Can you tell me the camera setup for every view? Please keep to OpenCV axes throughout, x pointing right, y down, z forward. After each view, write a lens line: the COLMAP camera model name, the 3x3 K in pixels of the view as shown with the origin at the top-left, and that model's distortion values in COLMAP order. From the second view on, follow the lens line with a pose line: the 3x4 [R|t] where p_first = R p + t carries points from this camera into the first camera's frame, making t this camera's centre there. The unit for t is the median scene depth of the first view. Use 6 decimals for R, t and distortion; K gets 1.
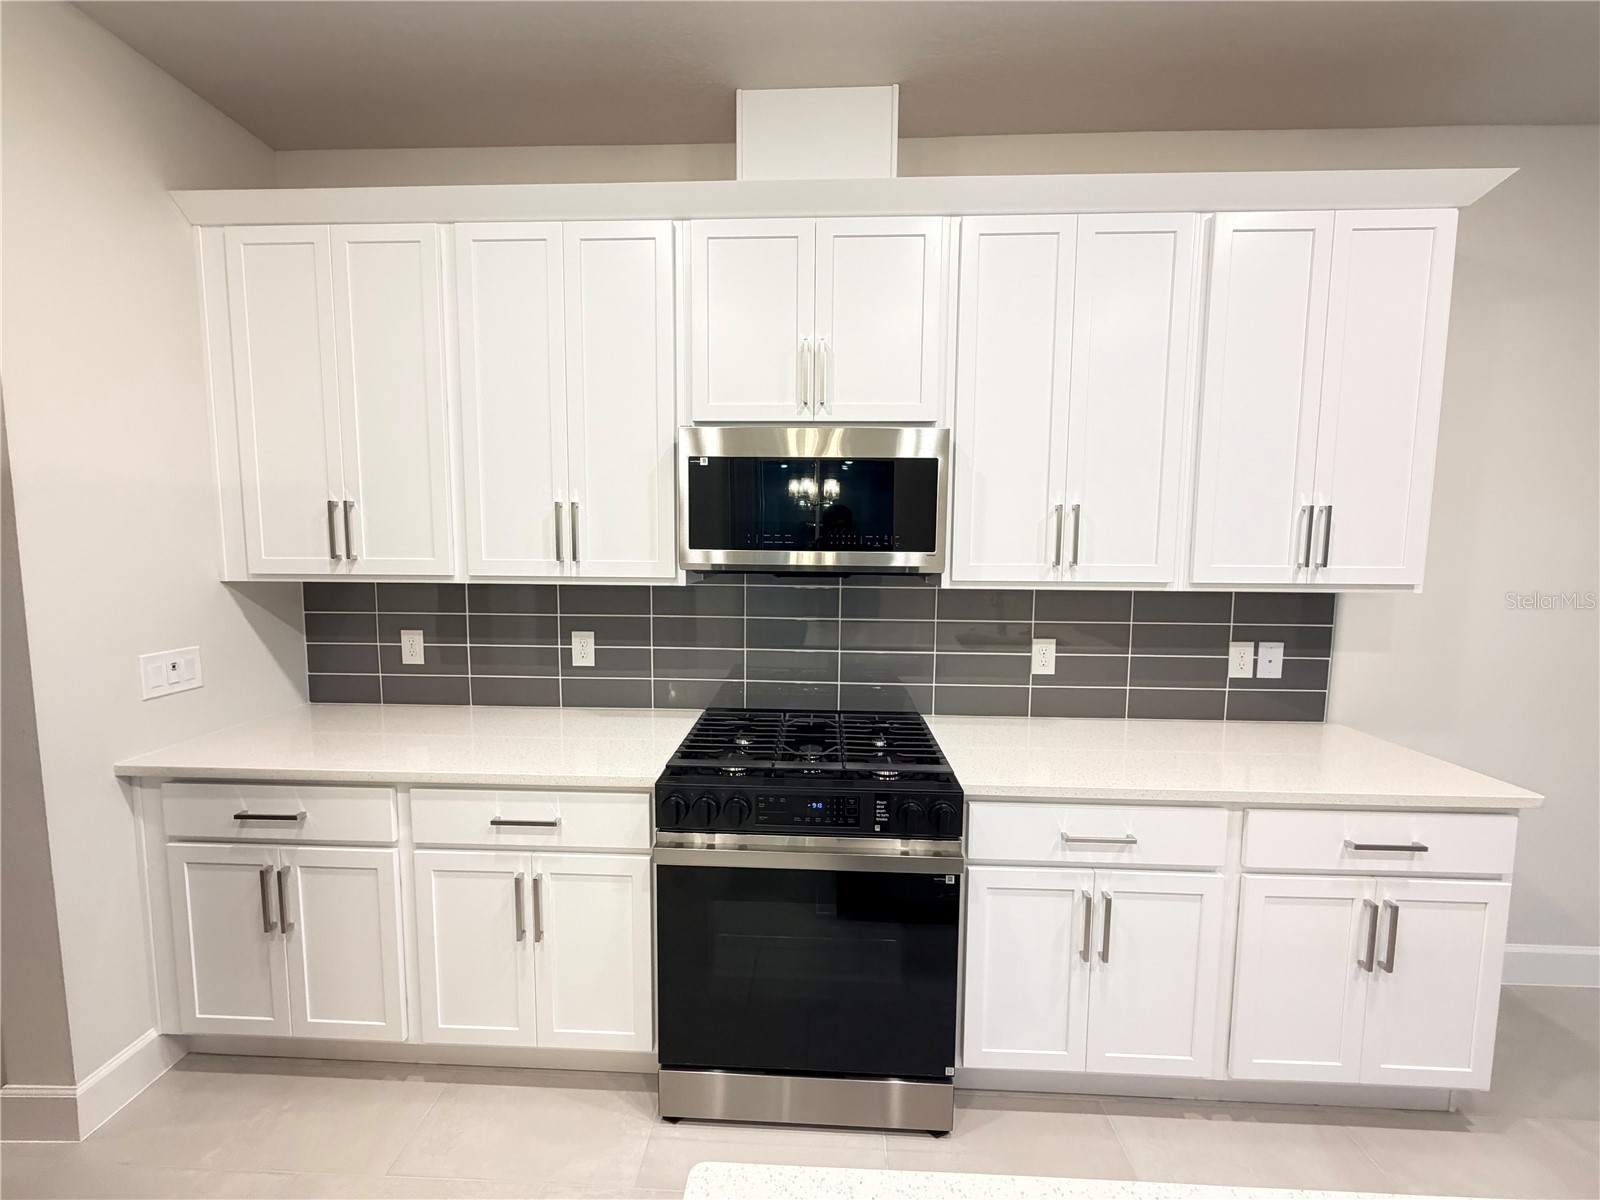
lens RADIAL K [[637.5, 0, 797.2], [0, 637.5, 597.0], [0, 0, 1]] dist [0.000997, 0.000703]
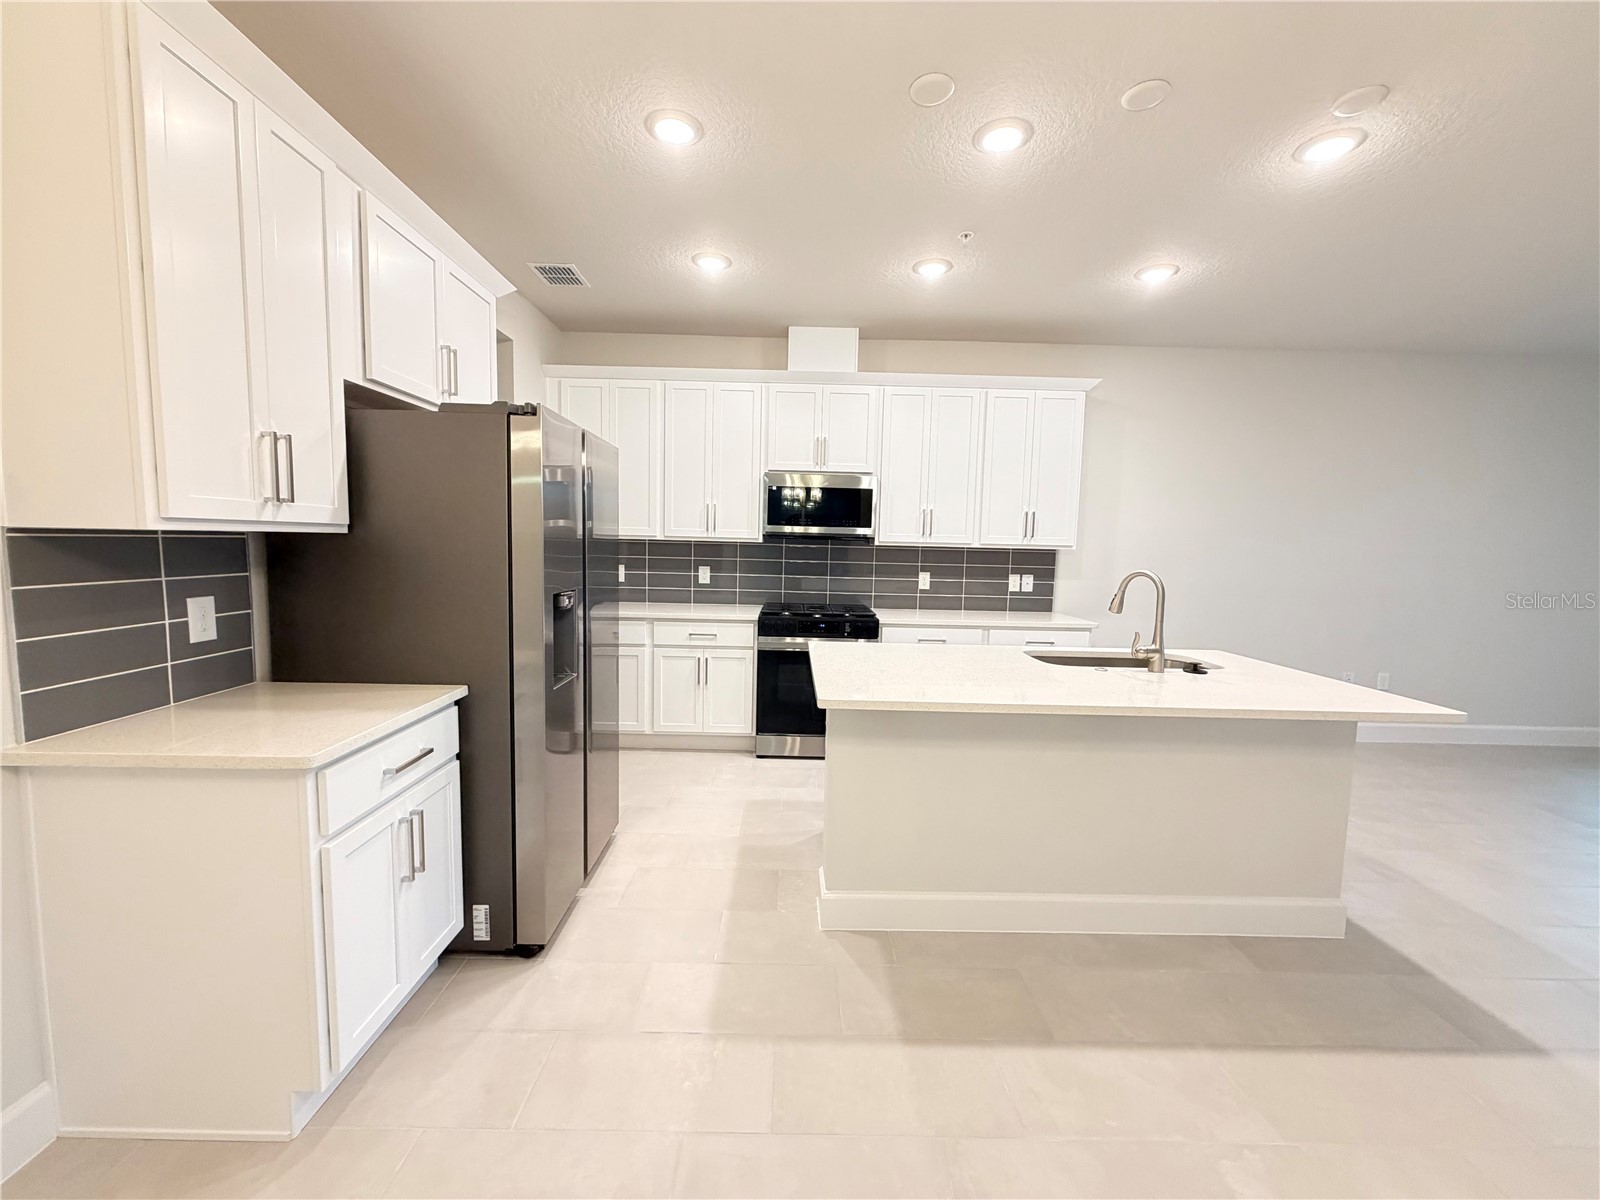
lens RADIAL K [[637.5, 0, 801.3], [0, 637.5, 599.4], [0, 0, 1]] dist [0.000997, 0.000703]
pose [[0.998549, 0.012194, 0.052447, -0.154733], [-0.012494, 0.999907, 0.005398, 0.172893], [-0.052376, -0.006045, 0.998609, -1.269224]]
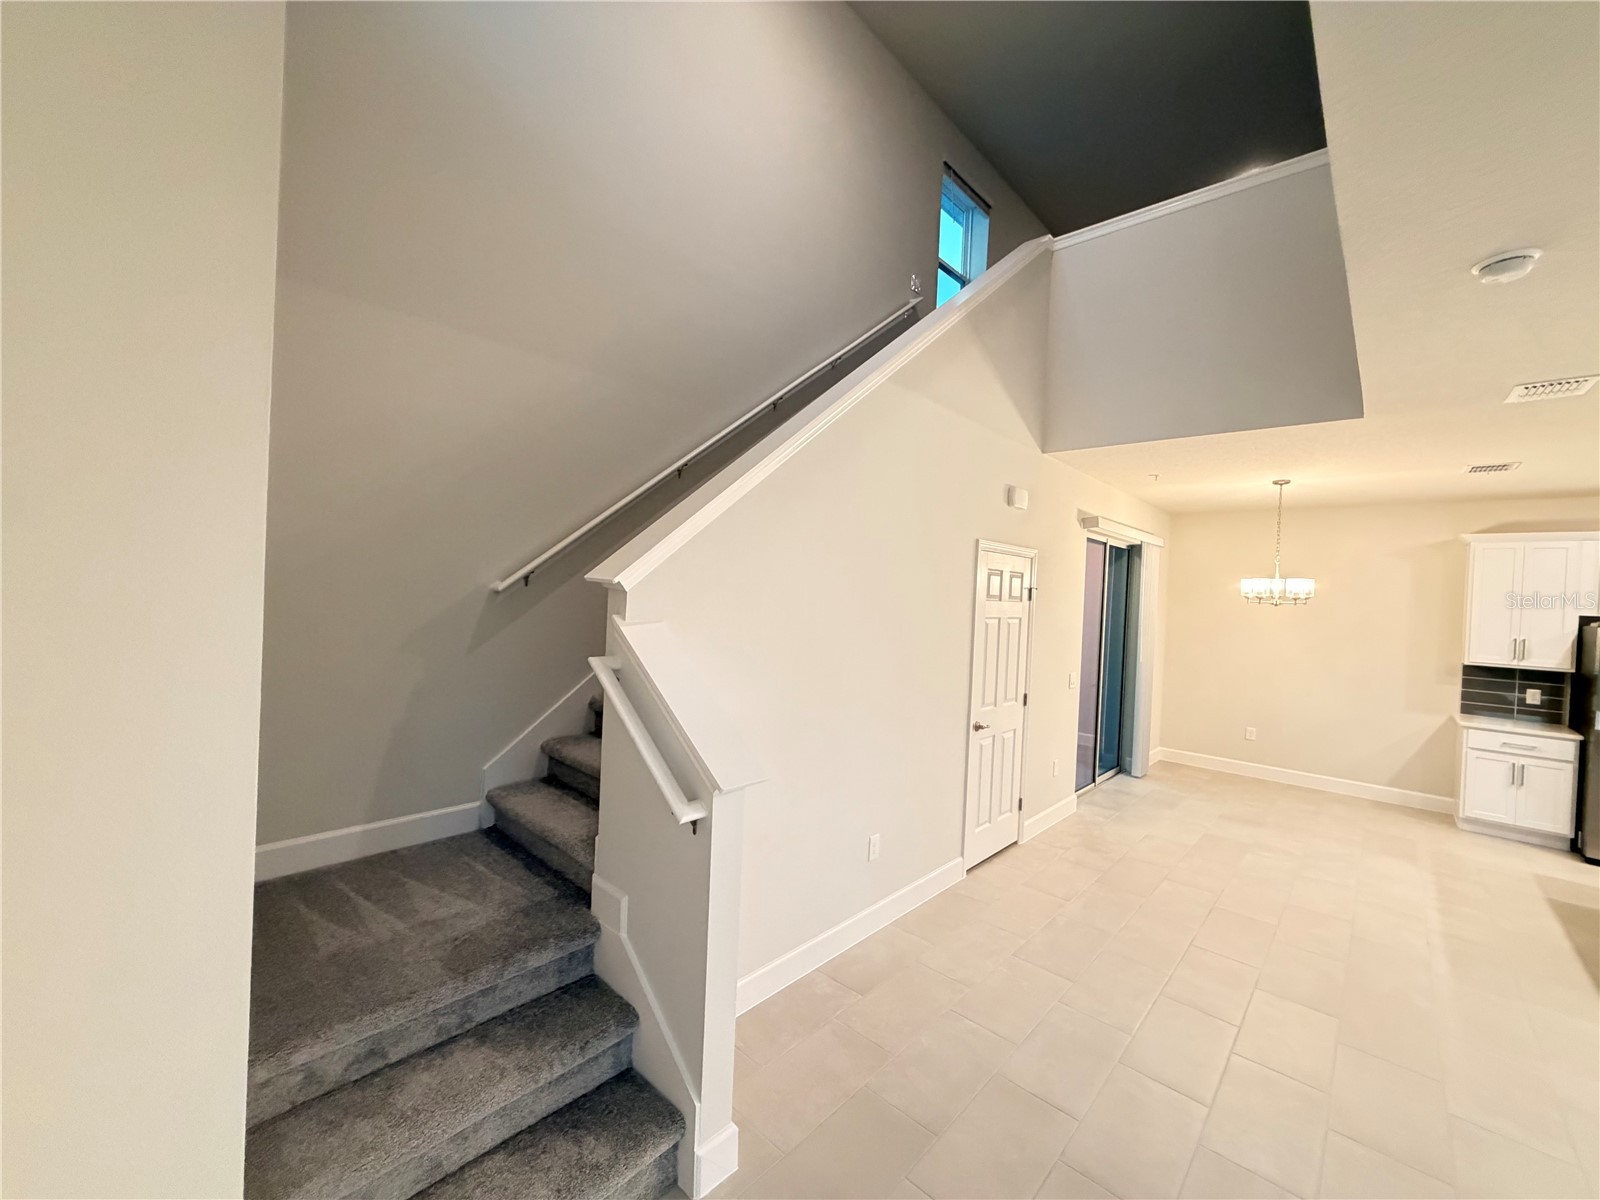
lens RADIAL K [[637.5, 0, 798.0], [0, 637.5, 600.1], [0, 0, 1]] dist [0.000997, 0.000703]
pose [[-0.646230, -0.024441, -0.762752, 3.340530], [-0.112581, 0.991604, 0.063609, -0.022839], [0.754793, 0.126978, -0.643556, -0.994512]]
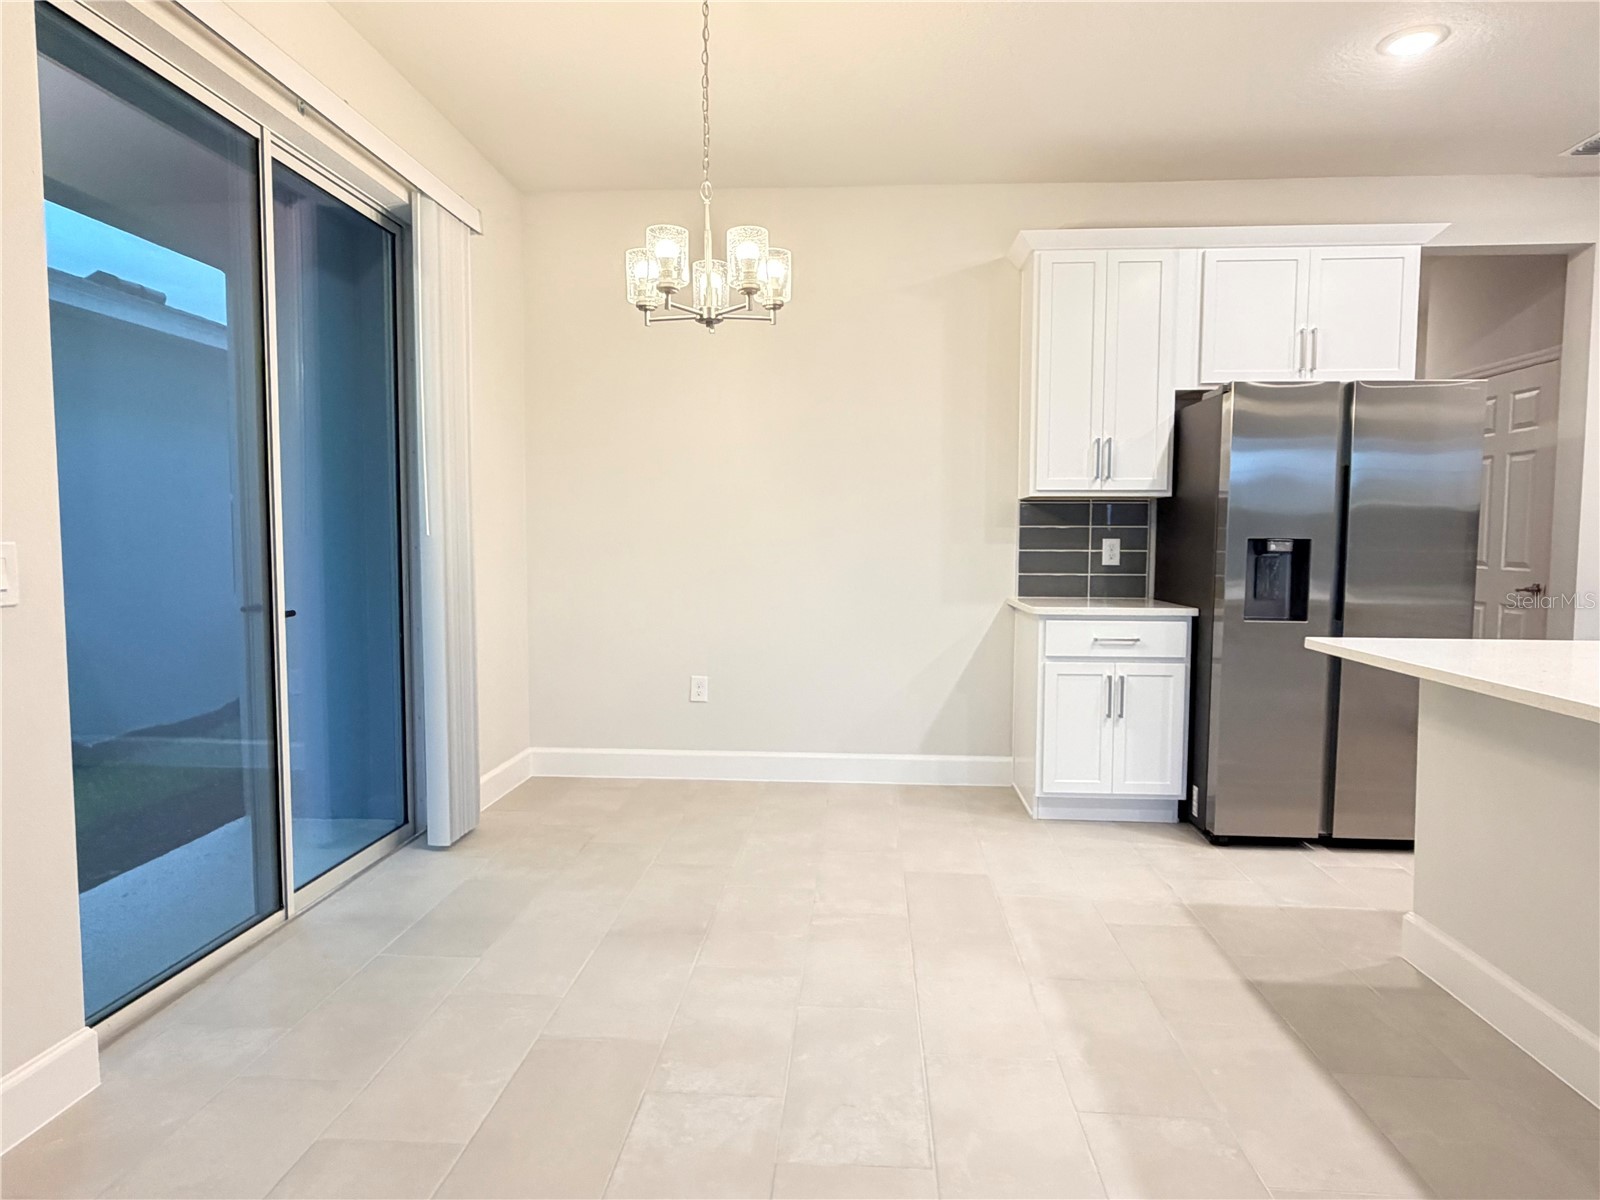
lens RADIAL K [[945.6, 0, 788.2], [0, 945.6, 604.4], [0, 0, 1]] dist [-0.007576, 0.001571]
pose [[-0.035792, 0.065011, -0.997242, 1.372912], [-0.088354, 0.993768, 0.067956, 0.258077], [0.995446, 0.090543, -0.029825, -1.004126]]
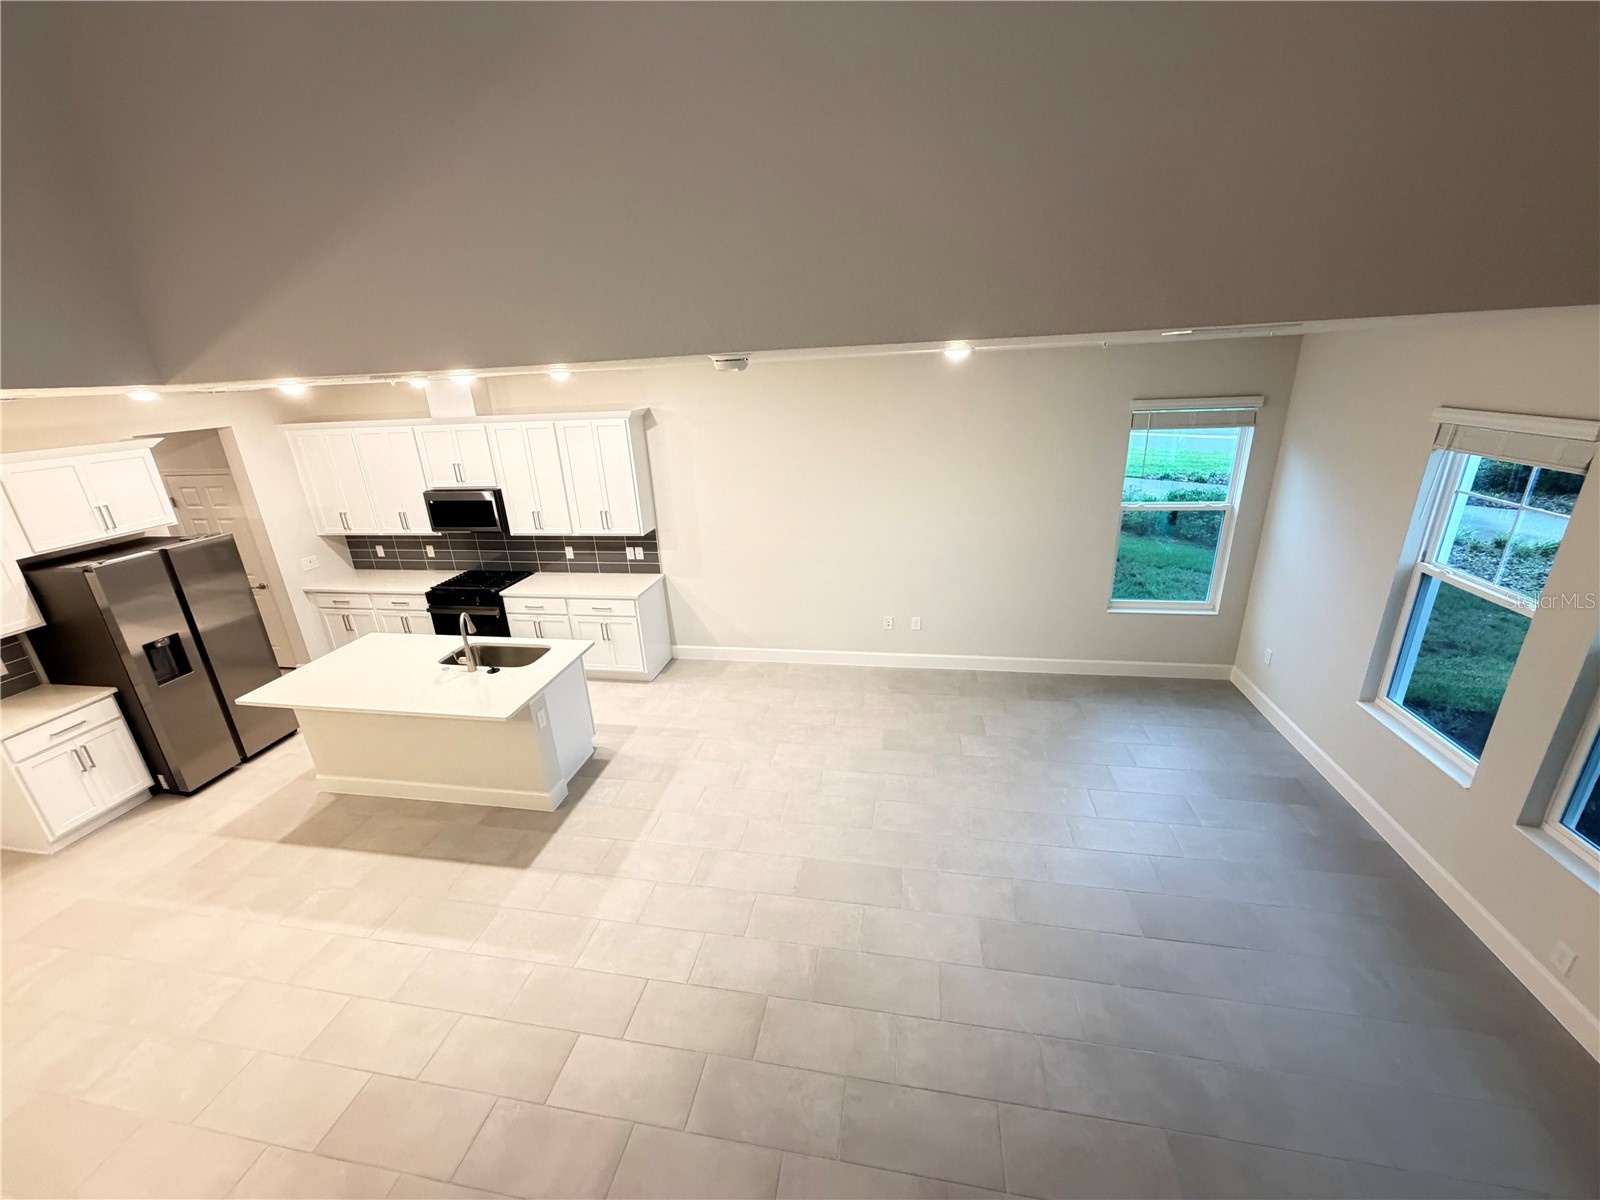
lens RADIAL K [[637.5, 0, 794.8], [0, 637.5, 598.1], [0, 0, 1]] dist [0.000997, 0.000703]
pose [[0.988364, -0.001808, -0.152098, 2.146789], [0.041360, 0.965450, 0.257286, -0.481442], [0.146378, -0.260583, 0.954290, -1.970950]]
